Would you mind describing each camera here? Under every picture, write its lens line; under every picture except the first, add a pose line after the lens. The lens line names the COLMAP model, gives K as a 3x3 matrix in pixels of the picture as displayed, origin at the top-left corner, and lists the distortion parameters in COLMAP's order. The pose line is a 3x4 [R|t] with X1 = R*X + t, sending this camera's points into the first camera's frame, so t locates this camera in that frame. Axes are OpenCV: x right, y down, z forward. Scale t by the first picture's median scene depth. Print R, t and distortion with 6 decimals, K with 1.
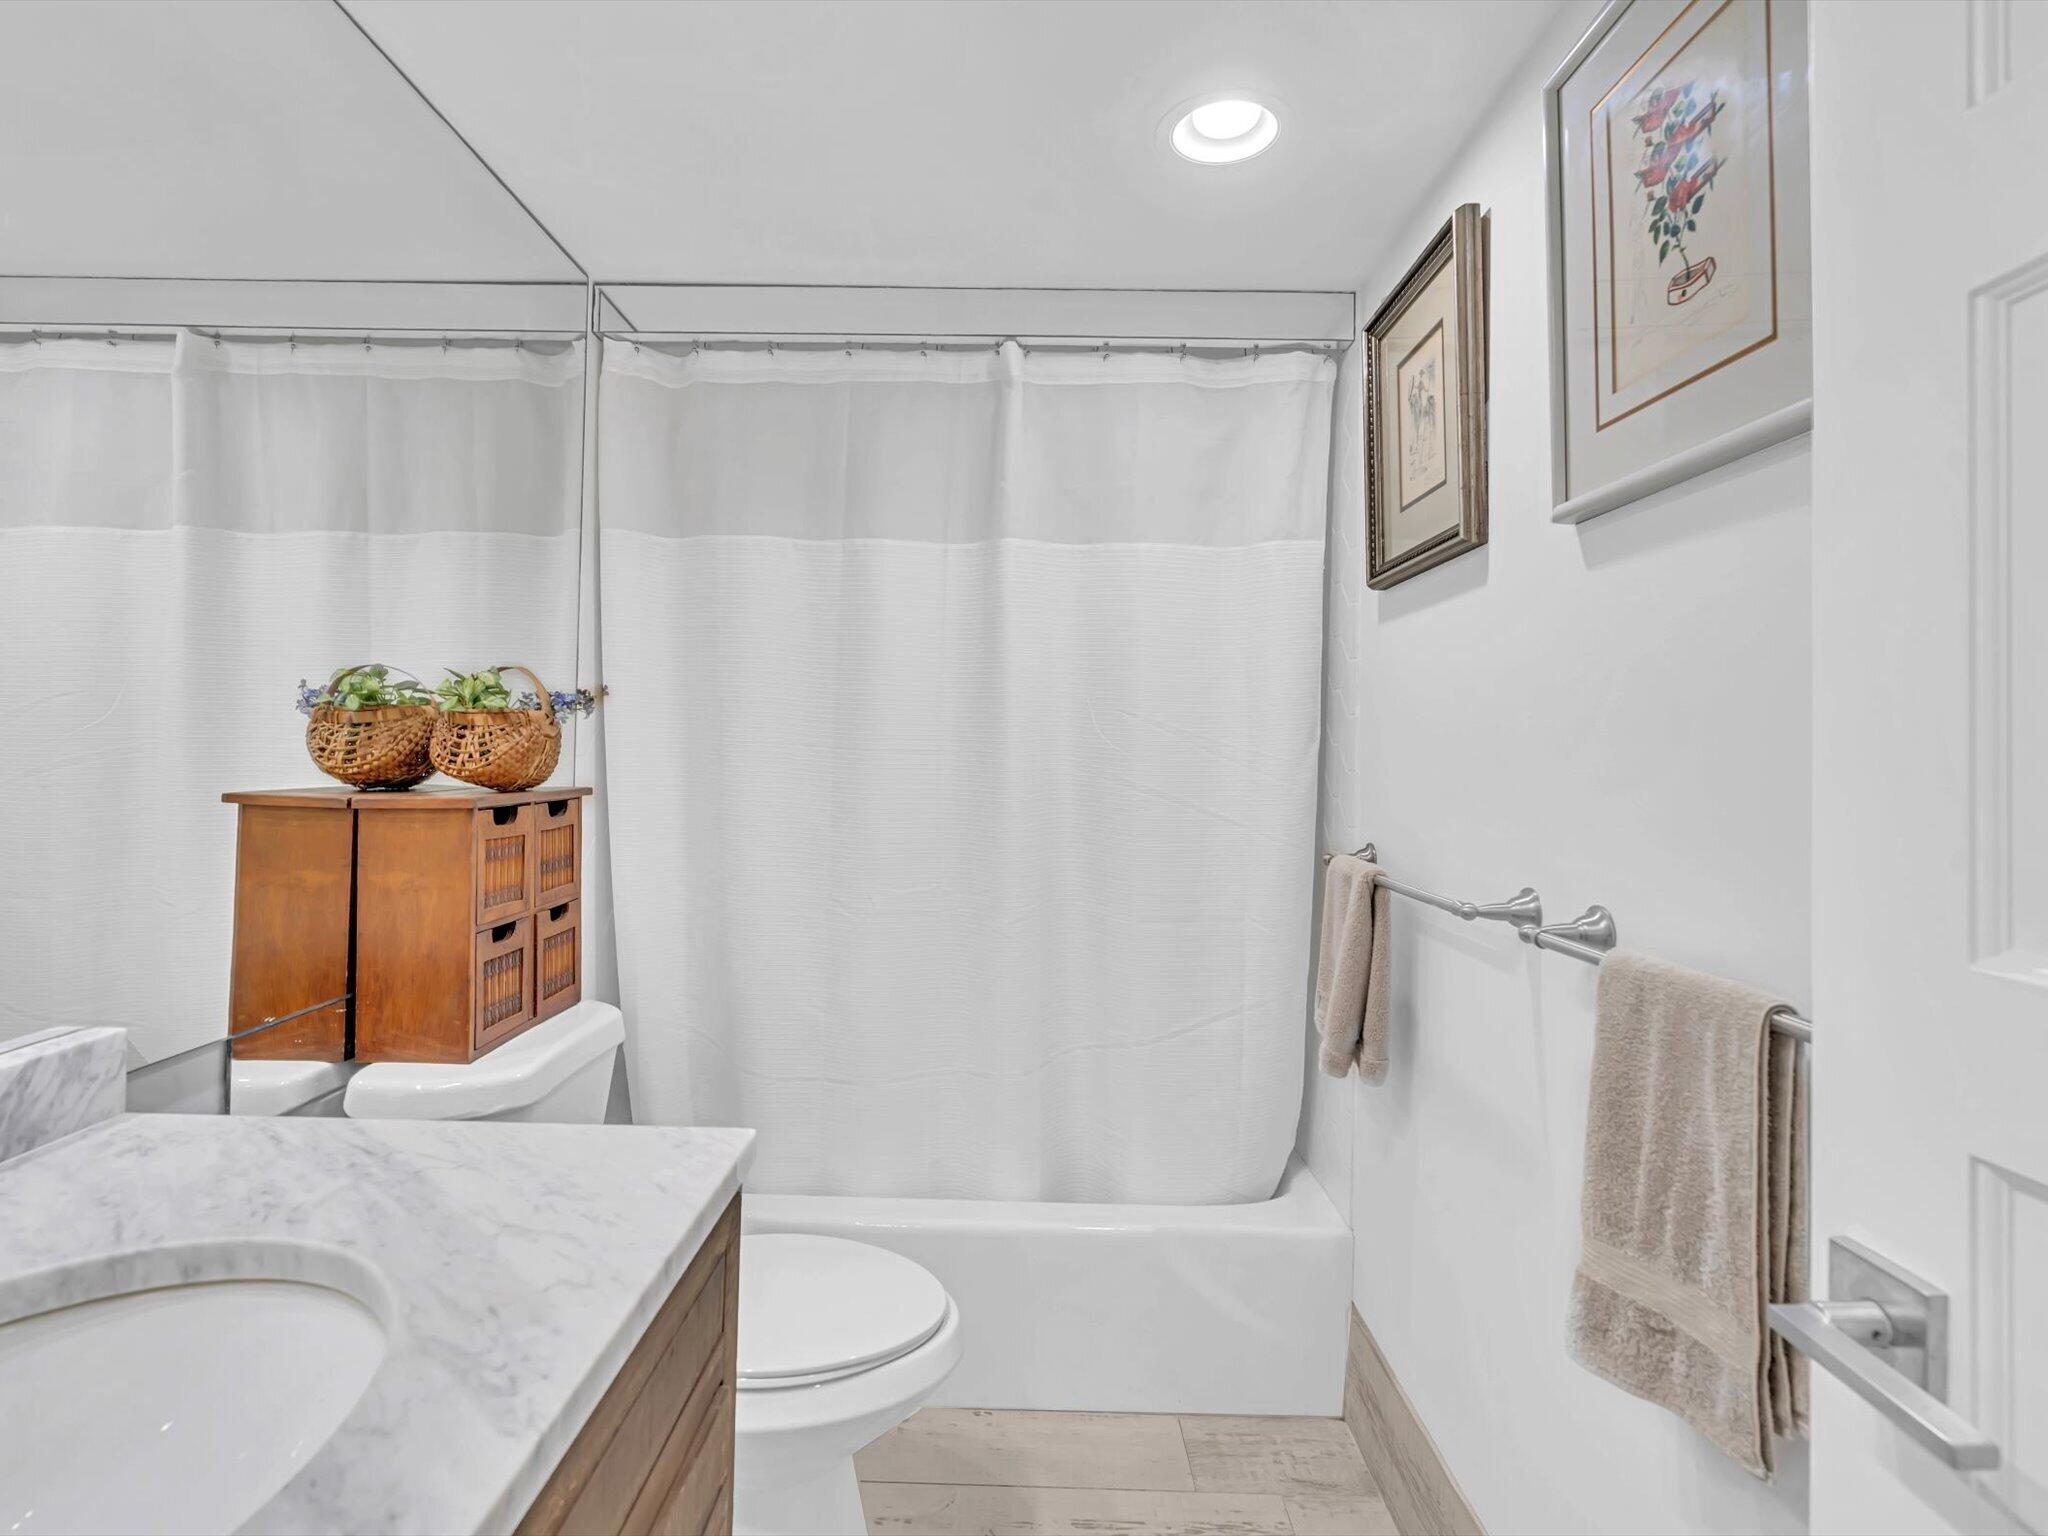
lens RADIAL K [[1052.1, 0, 1024.0], [0, 1052.1, 768.0], [0, 0, 1]] dist [-0.005130, 0.002168]
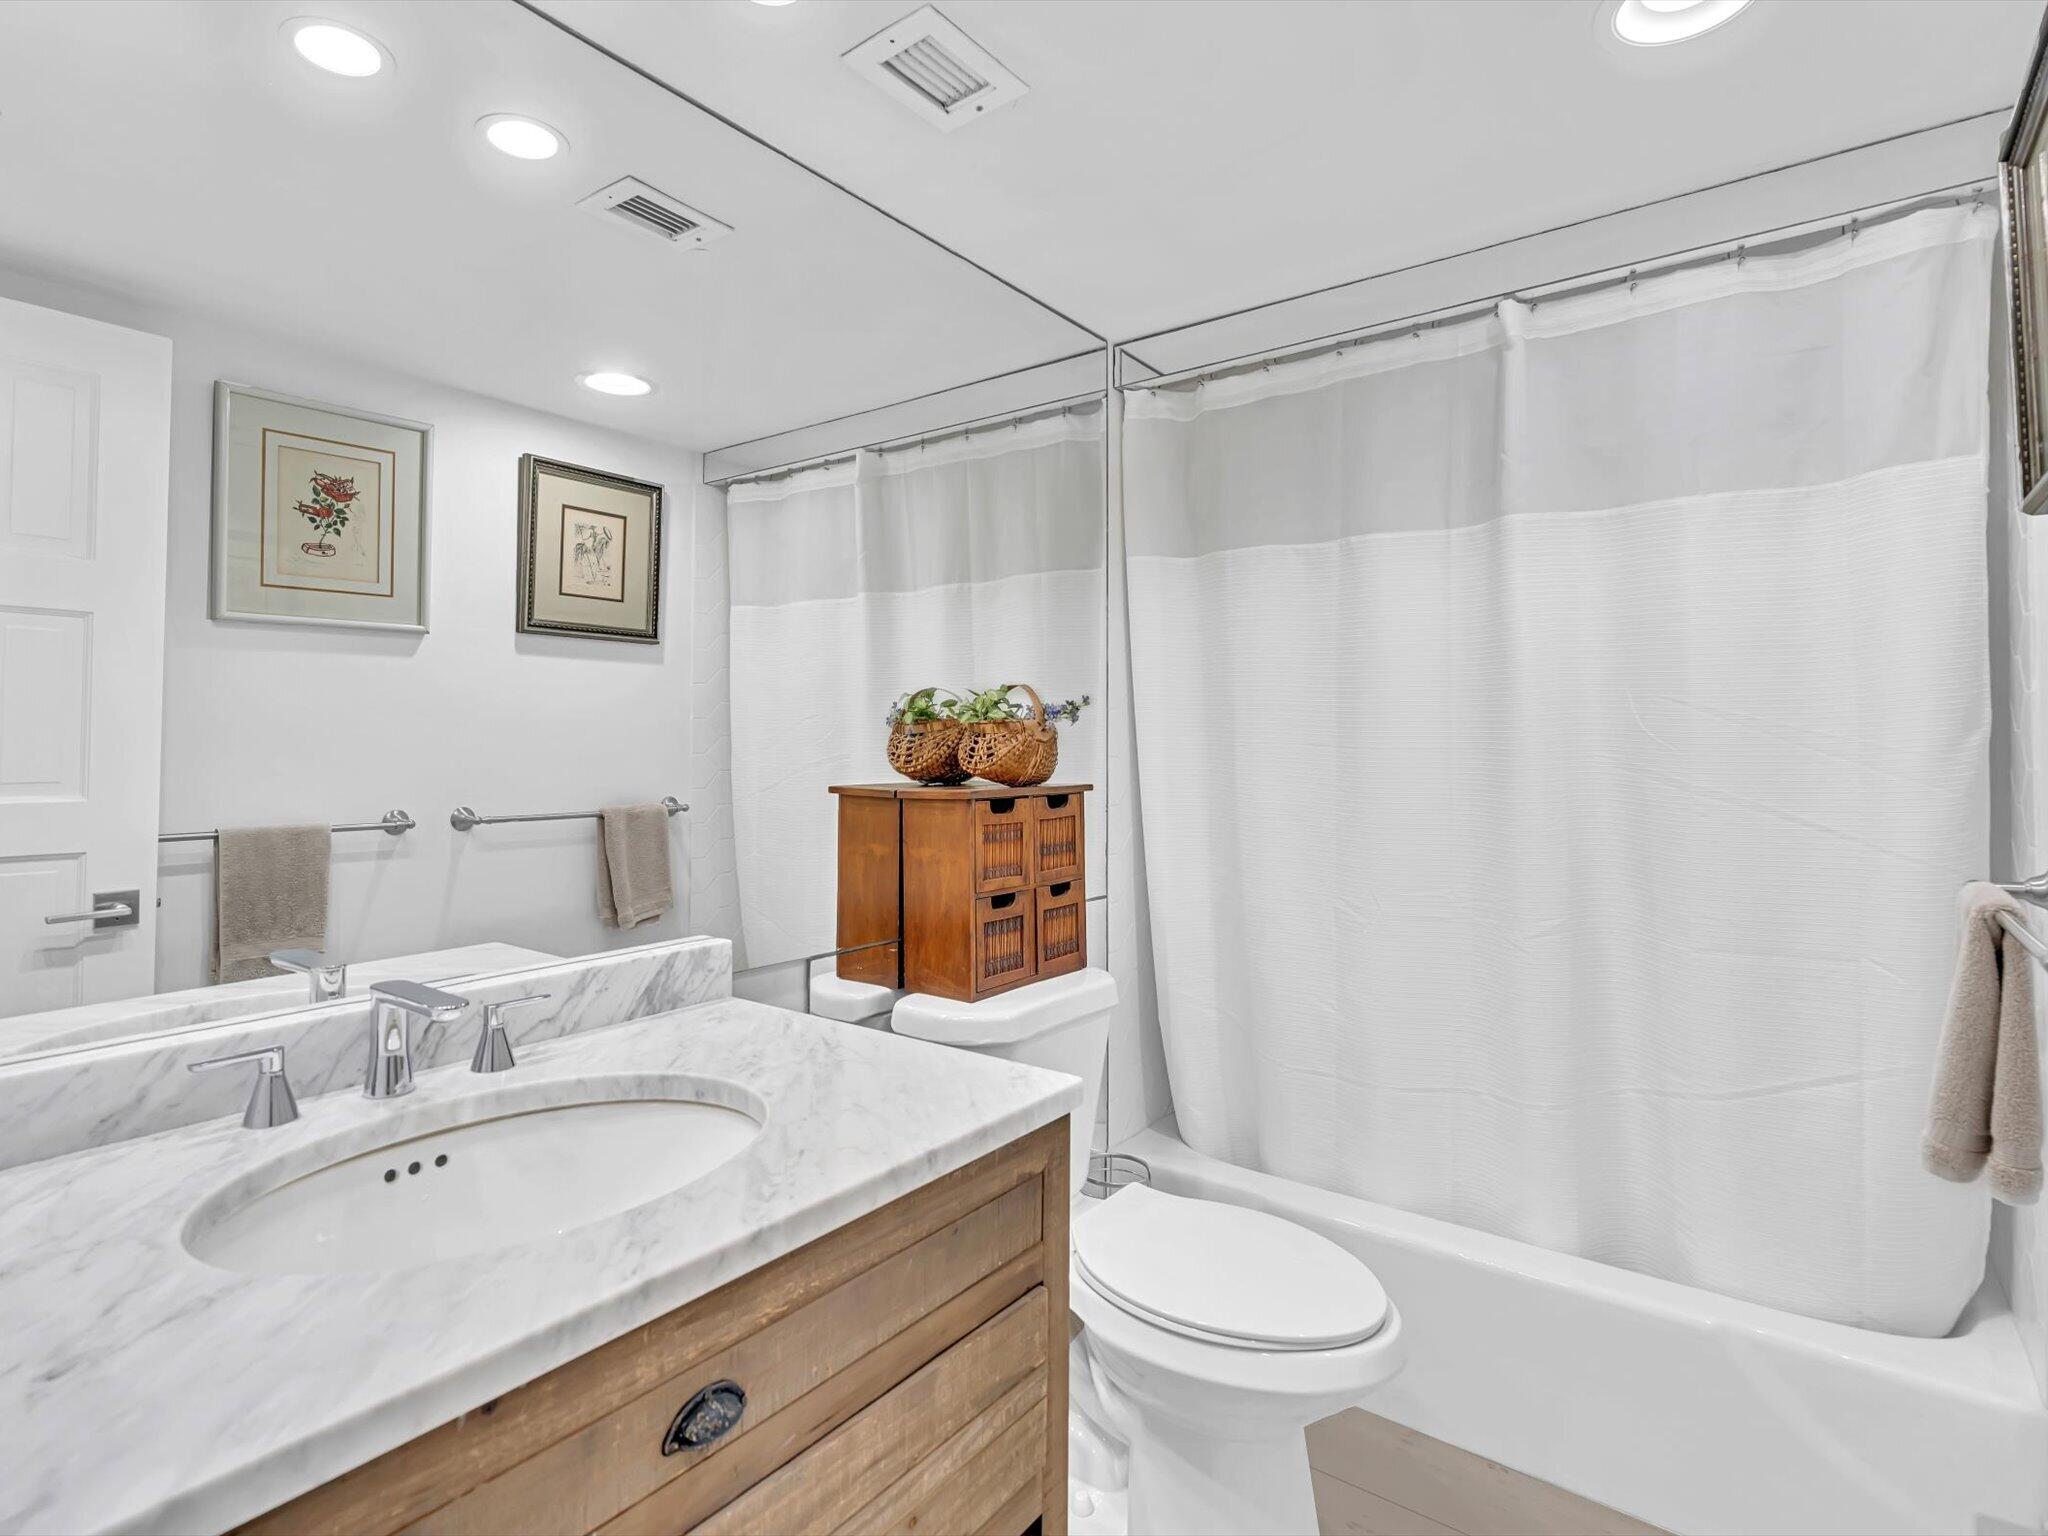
lens RADIAL K [[1052.1, 0, 1024.0], [0, 1052.1, 768.0], [0, 0, 1]] dist [-0.005130, 0.002168]
pose [[0.808117, -0.004150, -0.589008, 0.237293], [0.003260, 0.999991, -0.002573, 0.003696], [0.589013, 0.000159, 0.808123, 0.017602]]
